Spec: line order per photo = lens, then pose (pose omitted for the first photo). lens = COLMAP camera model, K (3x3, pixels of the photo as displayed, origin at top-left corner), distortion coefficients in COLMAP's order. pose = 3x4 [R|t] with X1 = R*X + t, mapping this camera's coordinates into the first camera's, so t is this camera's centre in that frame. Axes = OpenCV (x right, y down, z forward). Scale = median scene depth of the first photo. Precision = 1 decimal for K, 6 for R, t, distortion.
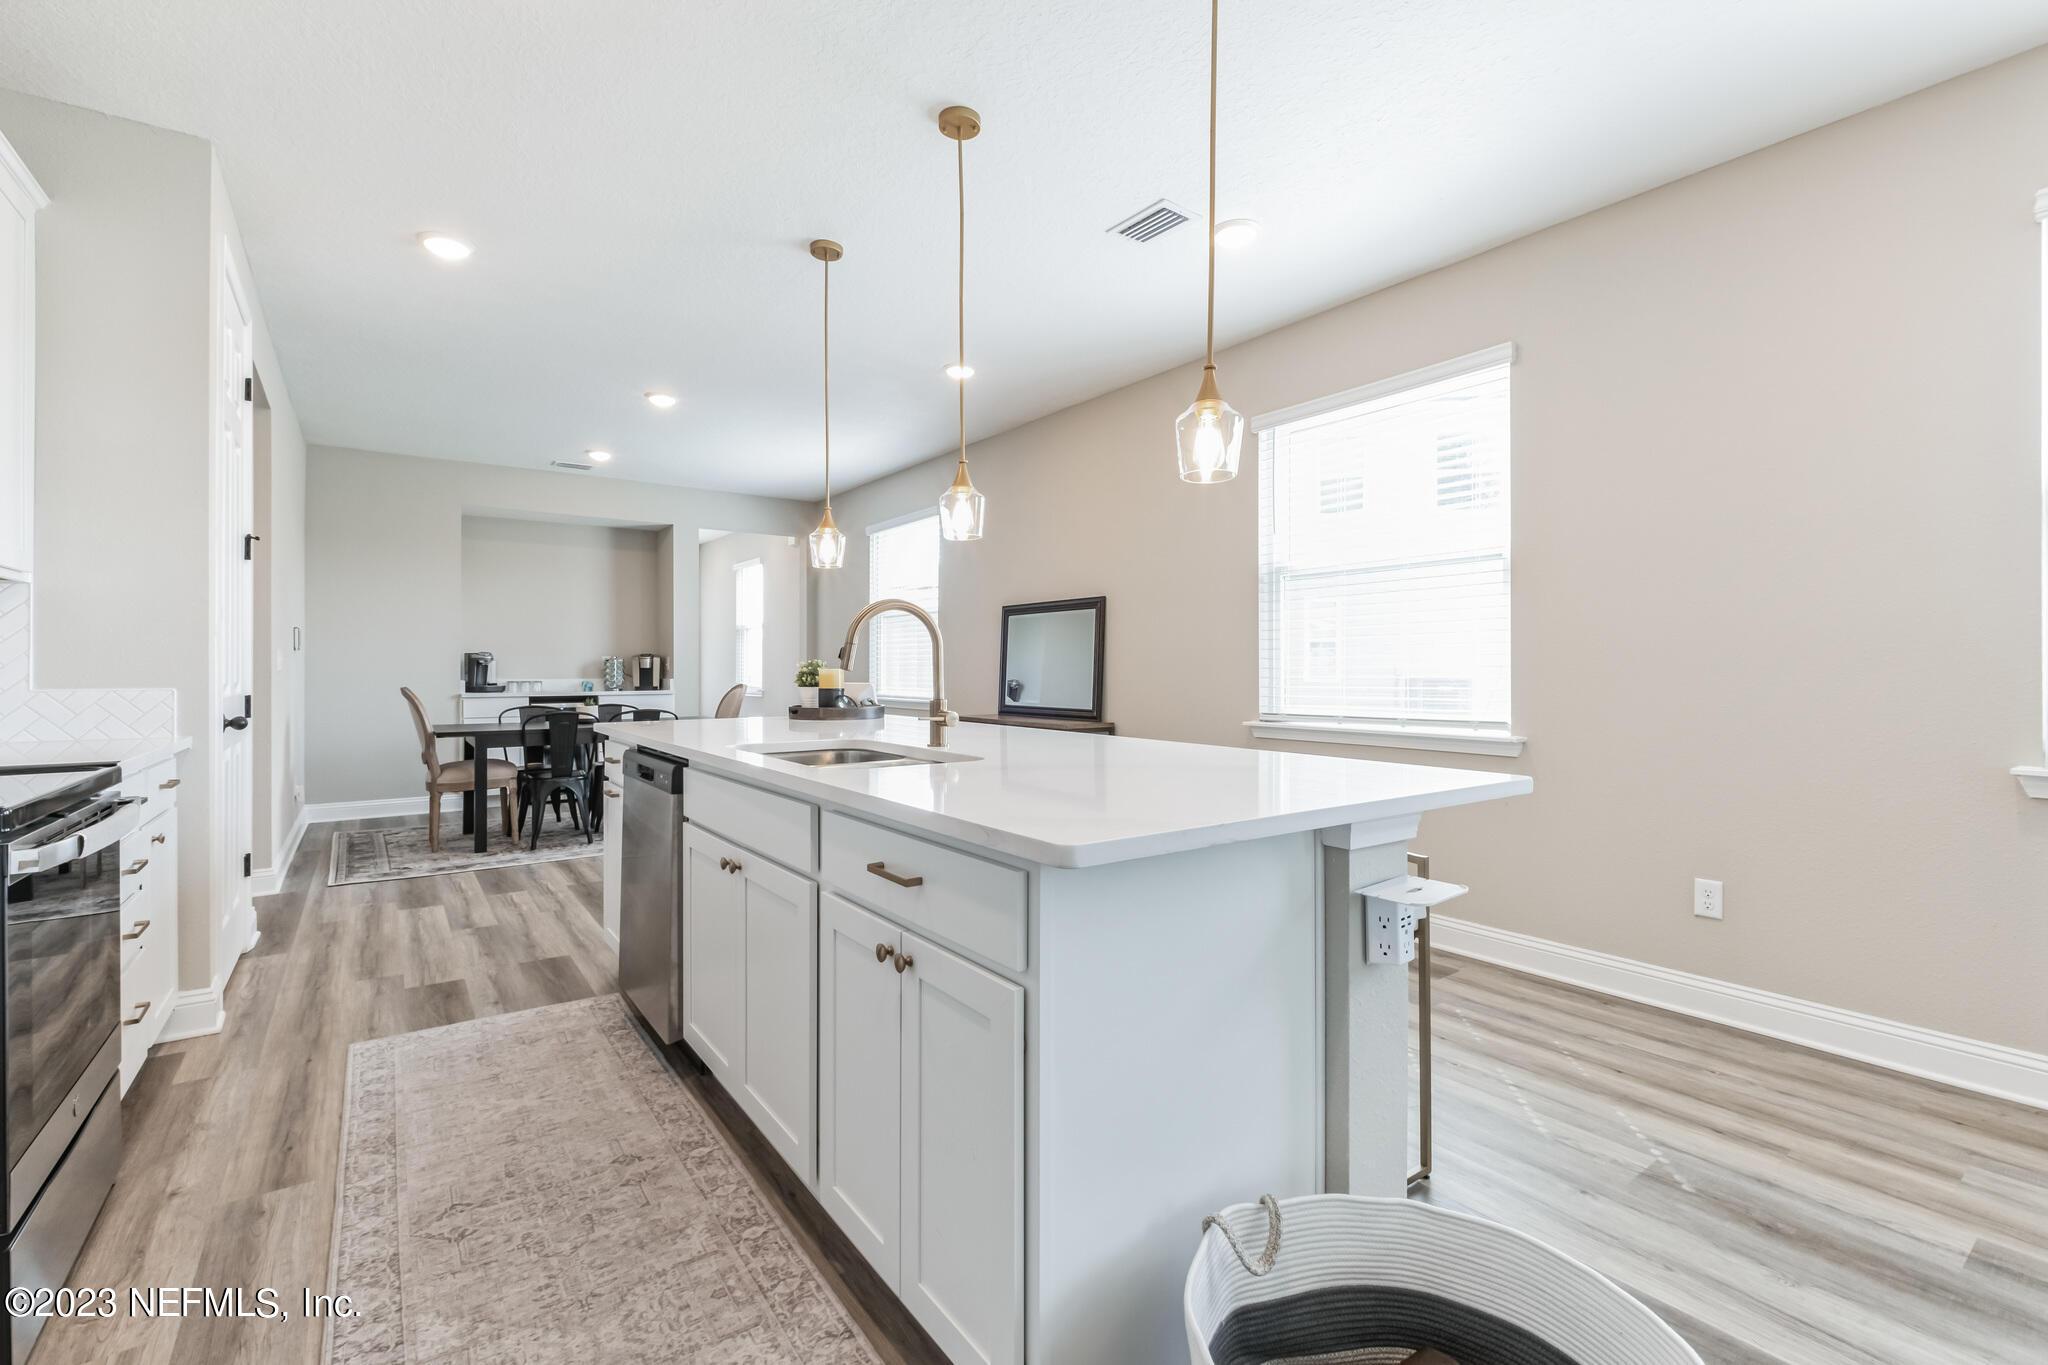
lens RADIAL K [[897.3, 0, 1028.5], [0, 897.3, 690.7], [0, 0, 1]] dist [0.000670, -0.001613]
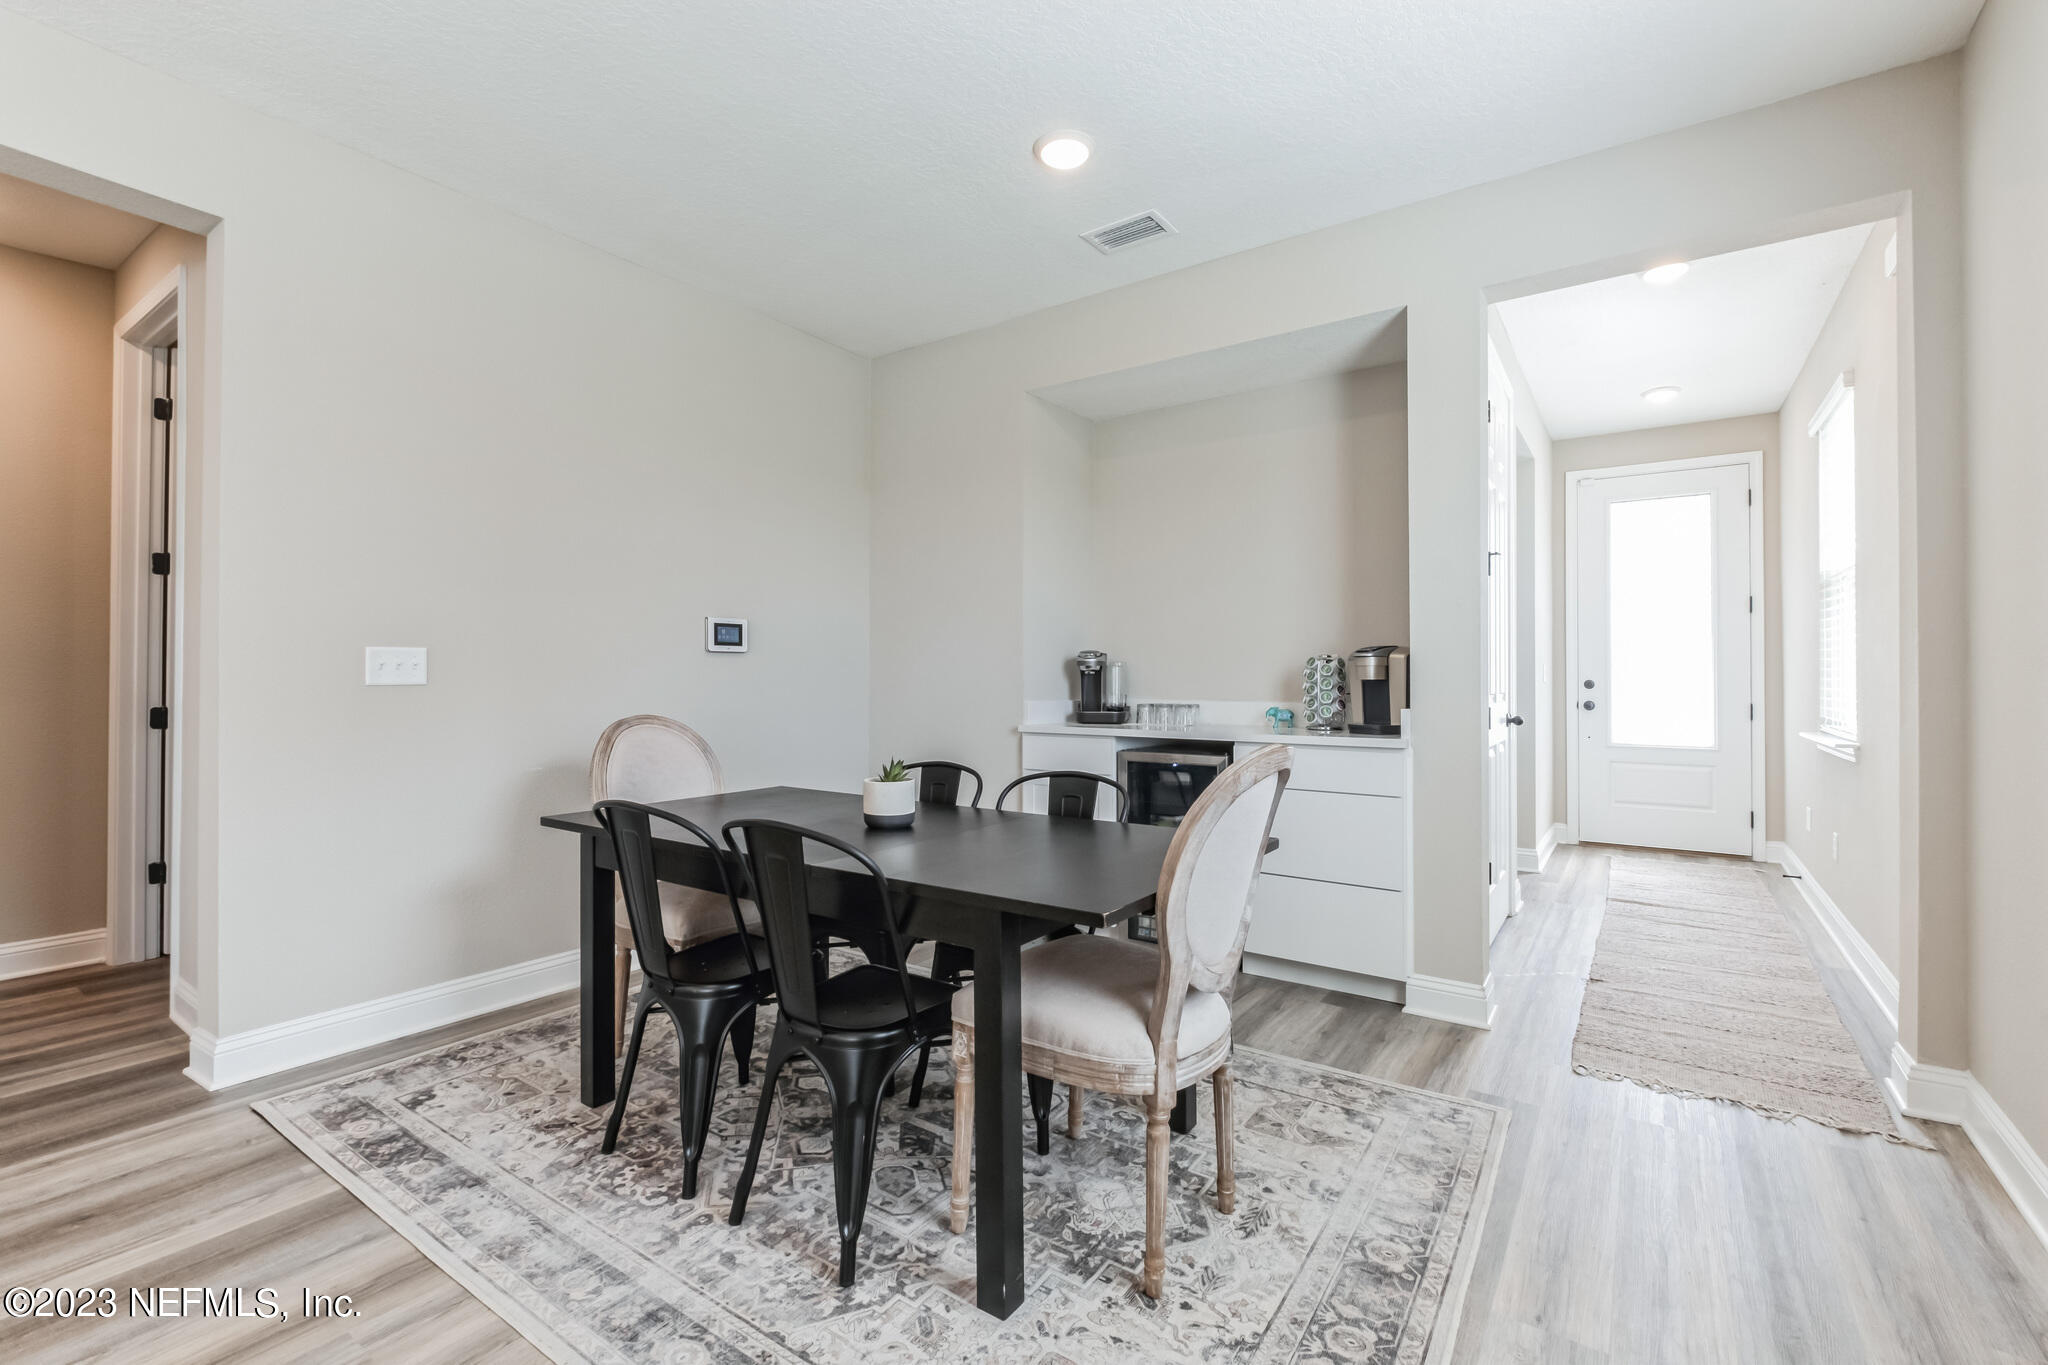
lens RADIAL K [[897.3, 0, 1033.9], [0, 897.3, 671.4], [0, 0, 1]] dist [0.000670, -0.001613]
pose [[0.333666, -0.008425, -0.942654, -0.139521], [-0.025454, 0.999515, -0.017943, -0.027972], [0.942348, 0.029981, 0.333290, 1.114234]]
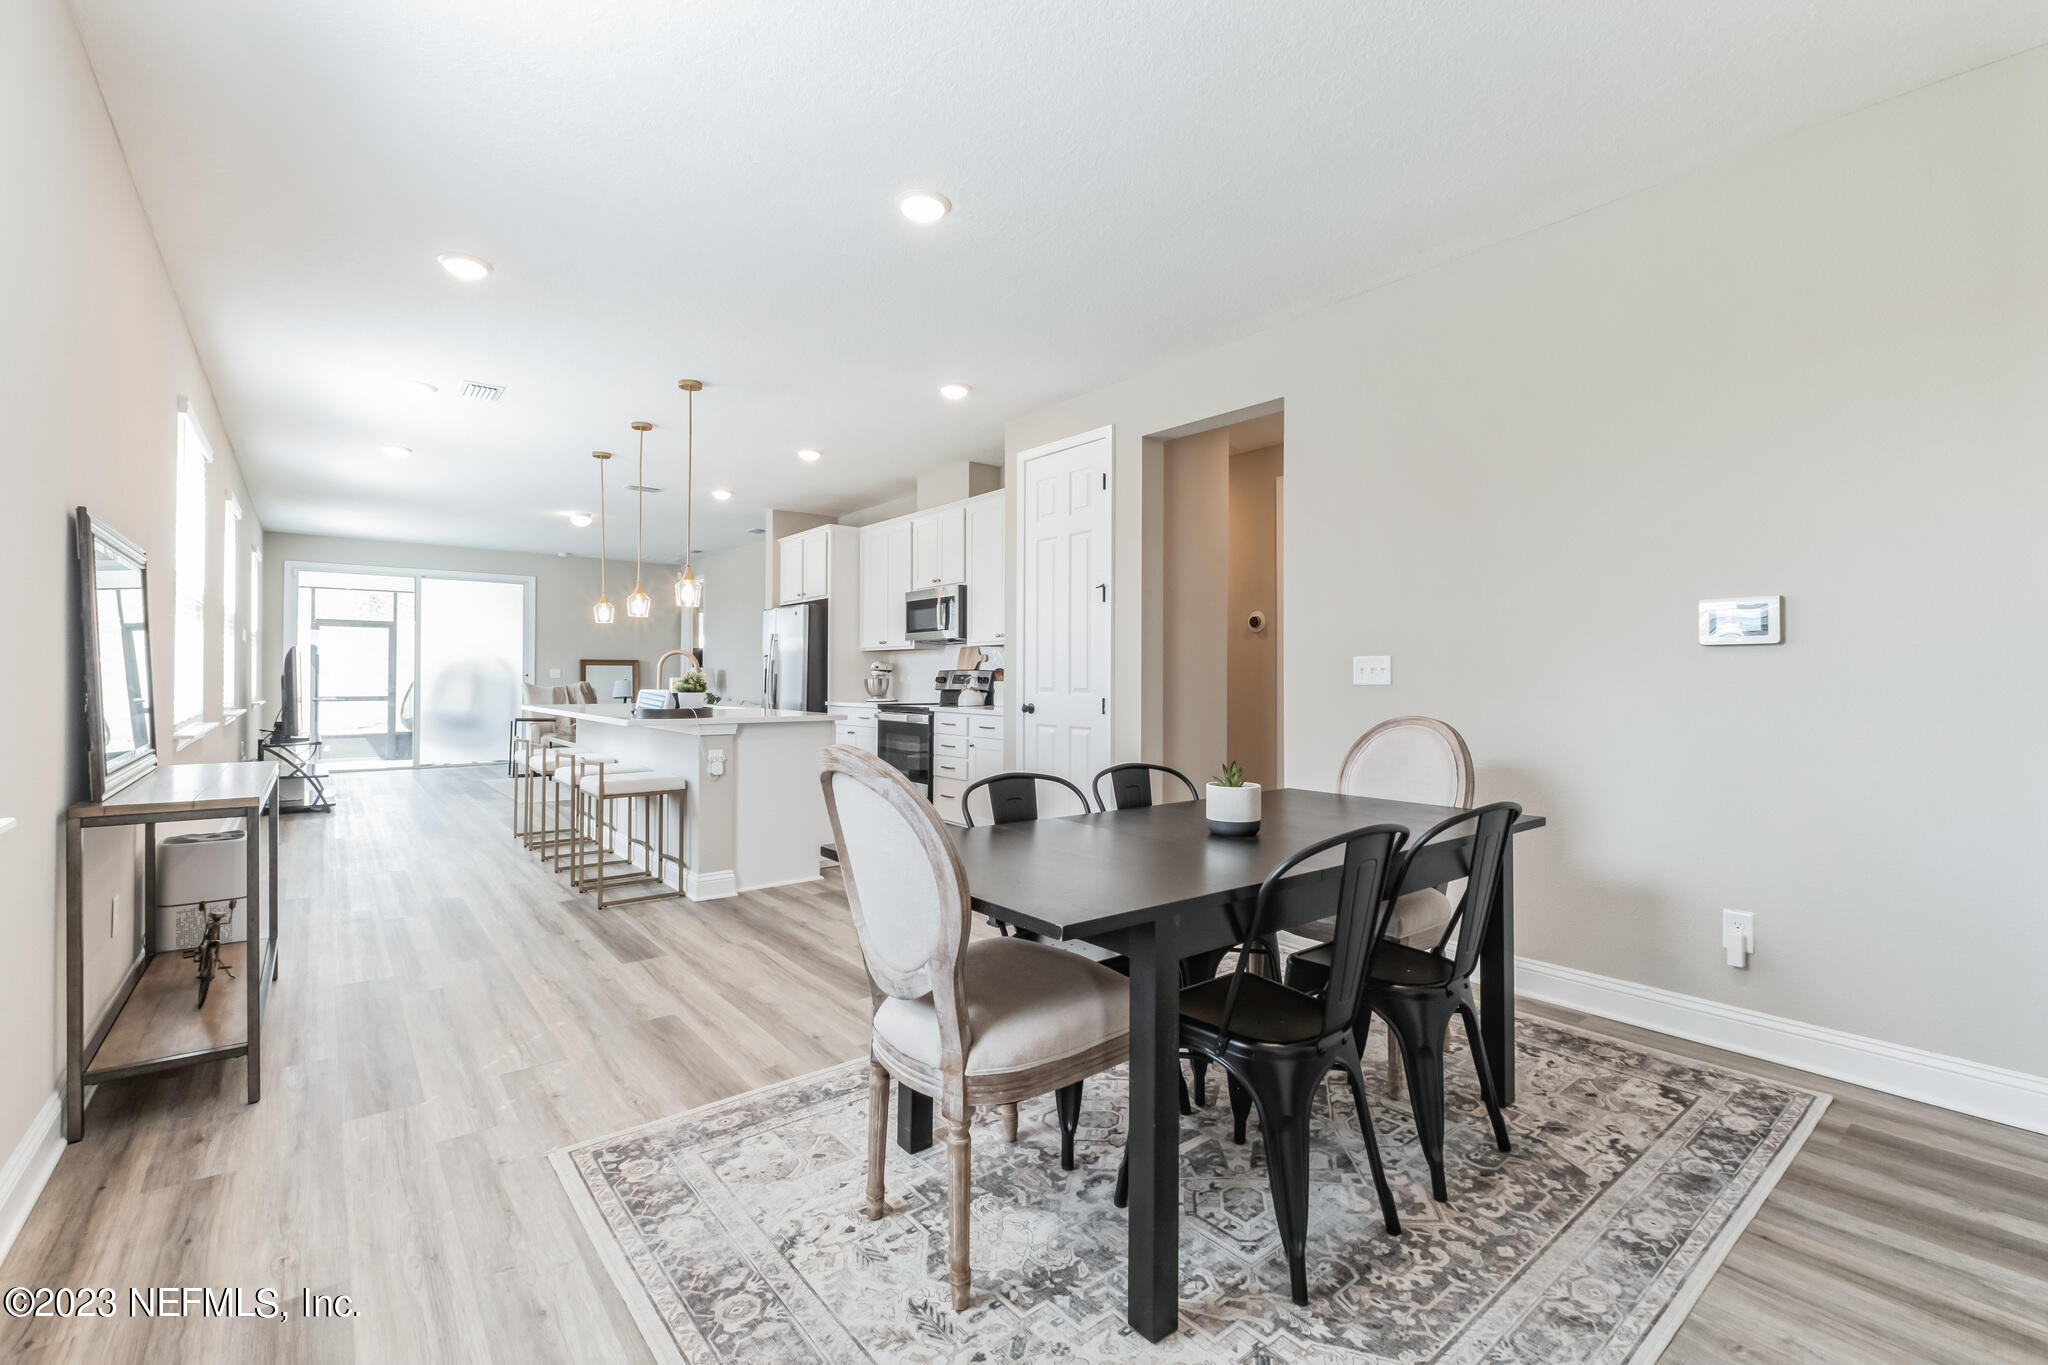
lens RADIAL K [[897.3, 0, 1026.7], [0, 897.3, 677.9], [0, 0, 1]] dist [0.000670, -0.001613]
pose [[-0.999075, -0.002762, -0.042923, -0.465580], [-0.003969, 0.999598, 0.028065, -0.043677], [0.042828, 0.028209, -0.998684, 1.617809]]
